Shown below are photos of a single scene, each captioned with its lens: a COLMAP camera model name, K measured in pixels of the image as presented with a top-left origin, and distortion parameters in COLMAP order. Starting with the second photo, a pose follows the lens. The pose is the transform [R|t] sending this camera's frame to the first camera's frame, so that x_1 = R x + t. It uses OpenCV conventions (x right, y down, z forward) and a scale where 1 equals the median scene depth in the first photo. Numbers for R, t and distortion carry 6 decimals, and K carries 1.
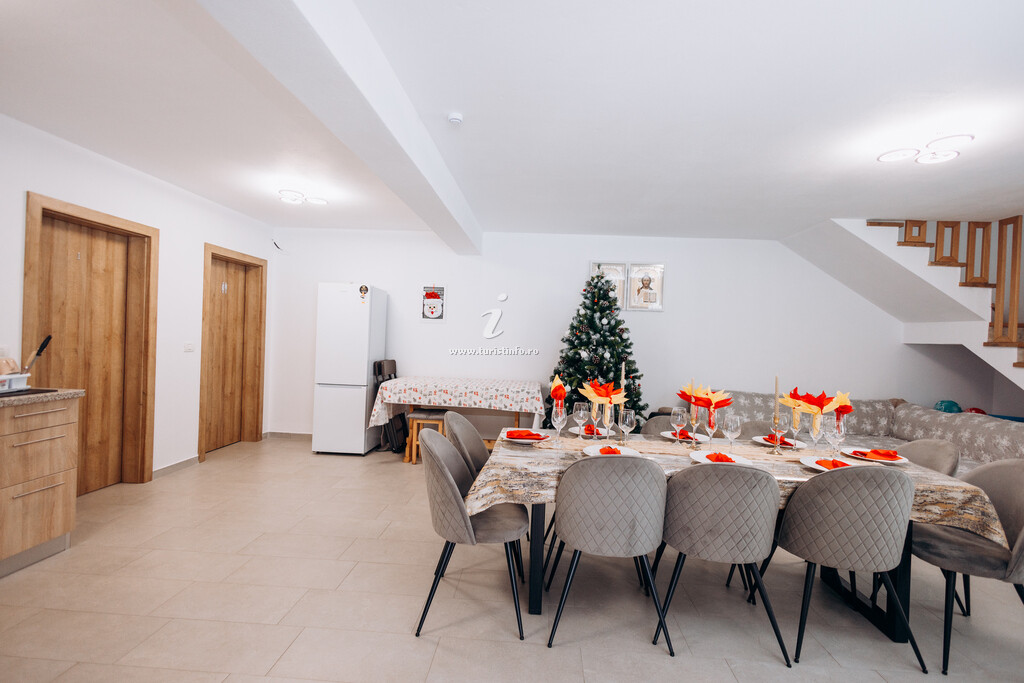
lens RADIAL K [[470.9, 0, 512.2], [0, 470.9, 342.8], [0, 0, 1]] dist [0.021826, 0.000177]
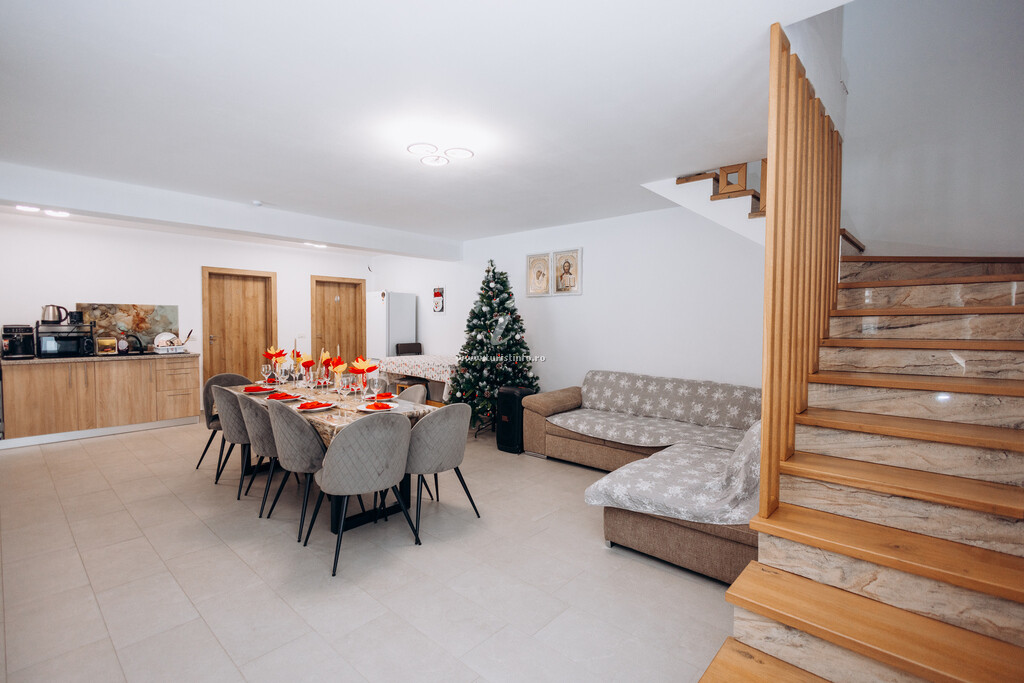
lens RADIAL K [[470.9, 0, 511.4], [0, 470.9, 338.0], [0, 0, 1]] dist [0.021826, 0.000177]
pose [[0.771107, -0.011235, -0.636606, 1.057174], [0.016880, 0.999854, 0.002801, 0.028471], [0.636482, -0.012905, 0.771184, 0.136096]]
